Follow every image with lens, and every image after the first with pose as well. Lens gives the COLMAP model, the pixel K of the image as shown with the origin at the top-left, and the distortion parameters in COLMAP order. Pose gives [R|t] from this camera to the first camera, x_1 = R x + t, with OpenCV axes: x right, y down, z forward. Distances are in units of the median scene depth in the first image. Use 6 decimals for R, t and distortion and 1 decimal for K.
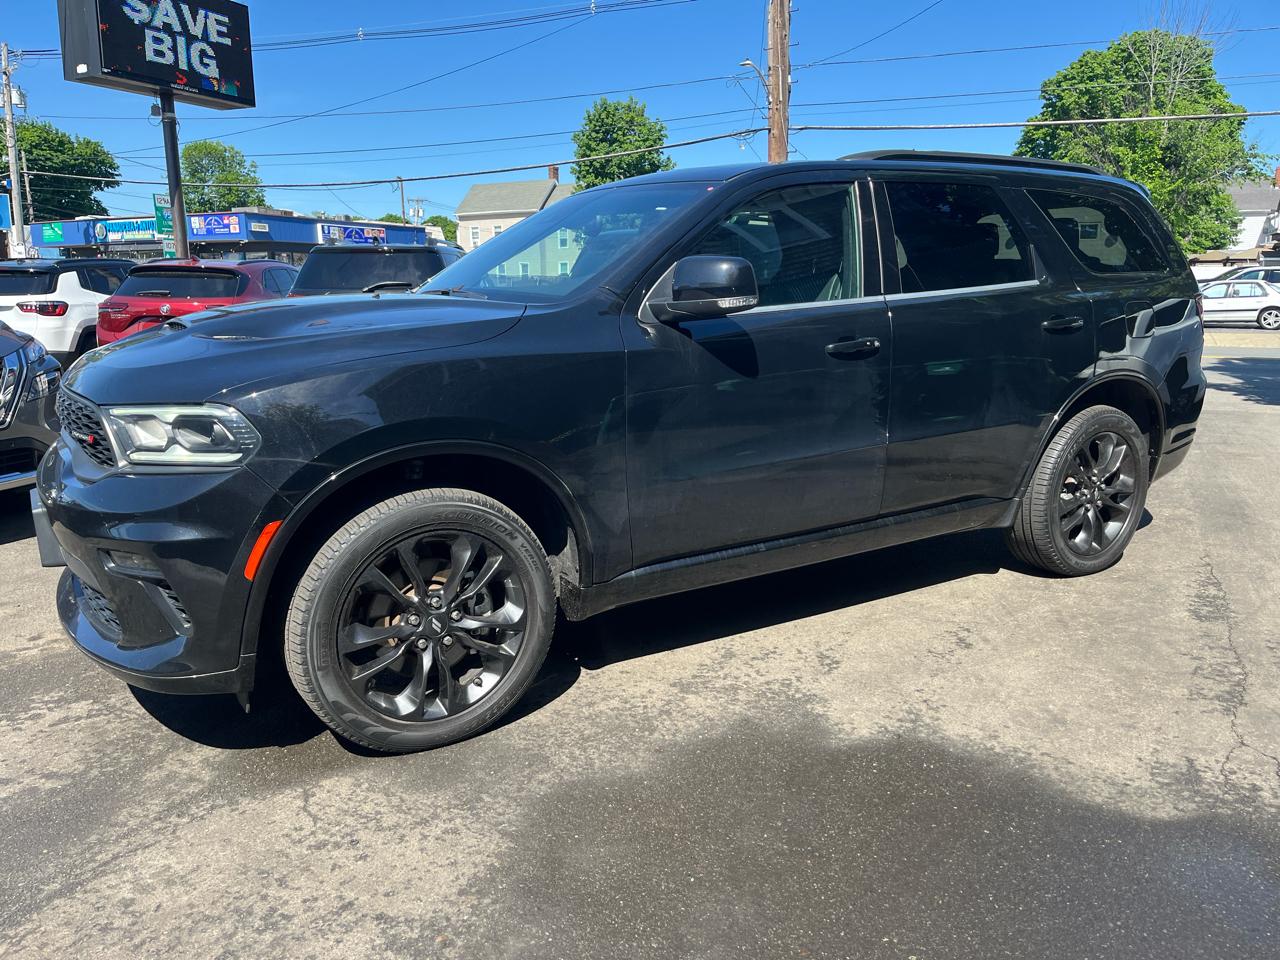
lens RADIAL K [[1027.0, 0, 596.7], [0, 1027.0, 464.9], [0, 0, 1]] dist [0.080992, -0.134064]
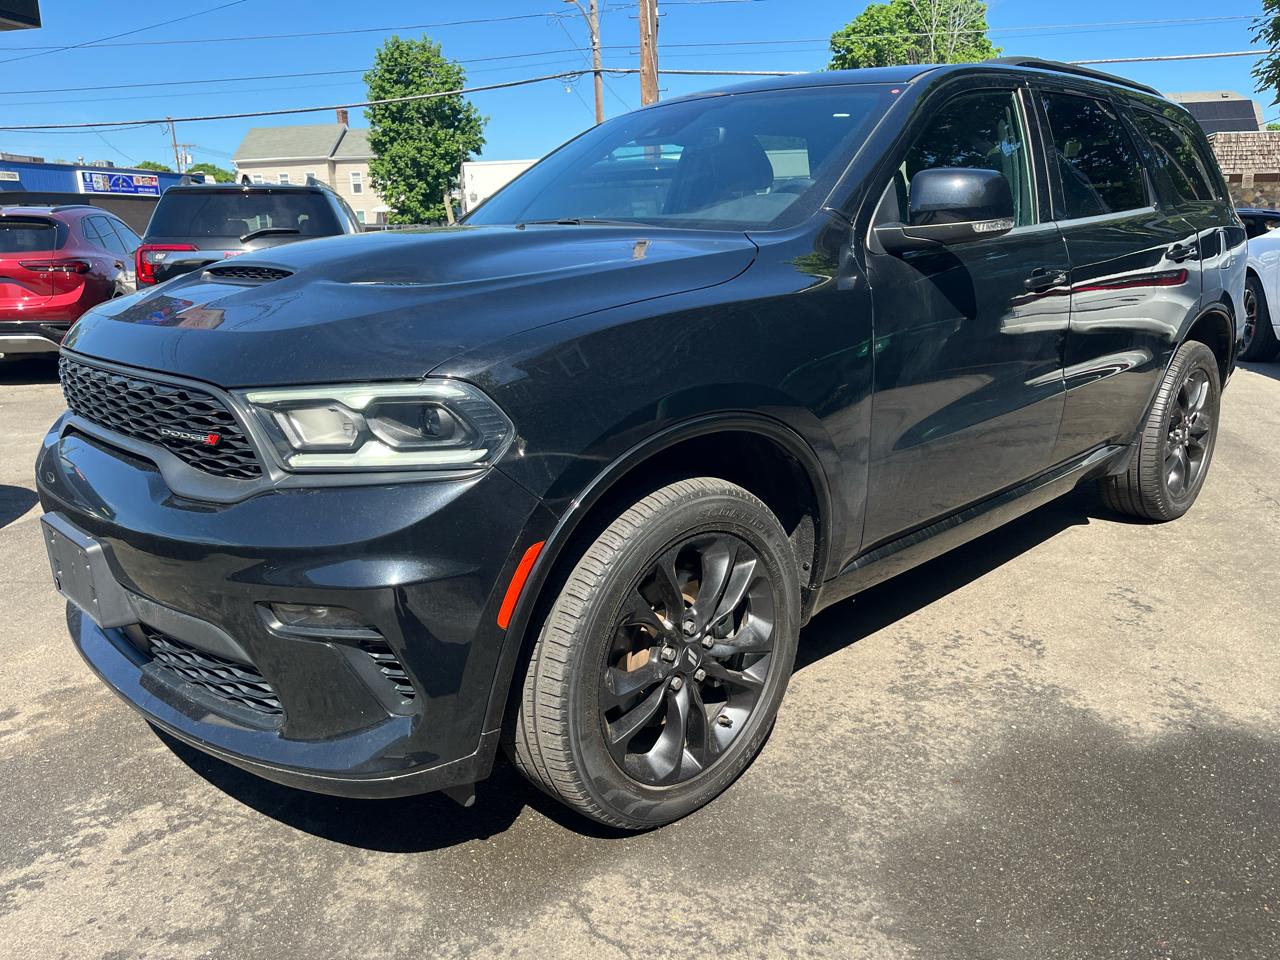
lens RADIAL K [[1020.6, 0, 630.9], [0, 1020.6, 482.4], [0, 0, 1]] dist [0.103634, -0.166106]
pose [[0.972187, -0.065557, 0.224844, -0.277421], [0.052062, 0.996498, 0.065436, -0.019794], [-0.228347, -0.051910, 0.972195, 0.214035]]
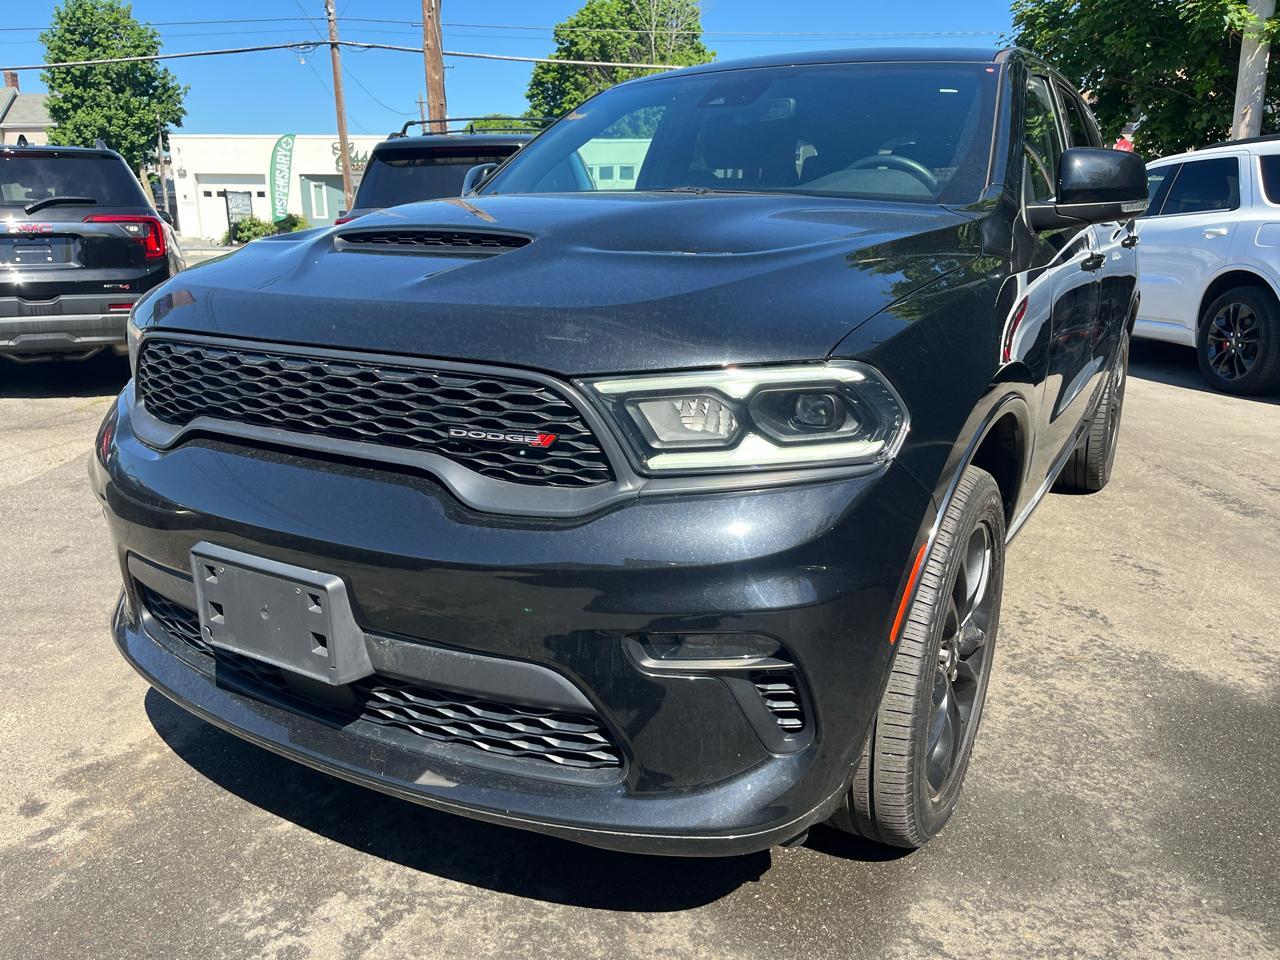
lens RADIAL K [[1020.6, 0, 630.9], [0, 1020.6, 482.4], [0, 0, 1]] dist [0.103634, -0.166106]
pose [[0.872036, -0.109022, 0.477146, -0.520554], [0.073873, 0.993026, 0.091883, -0.036086], [-0.483835, -0.044878, 0.874008, 0.375232]]
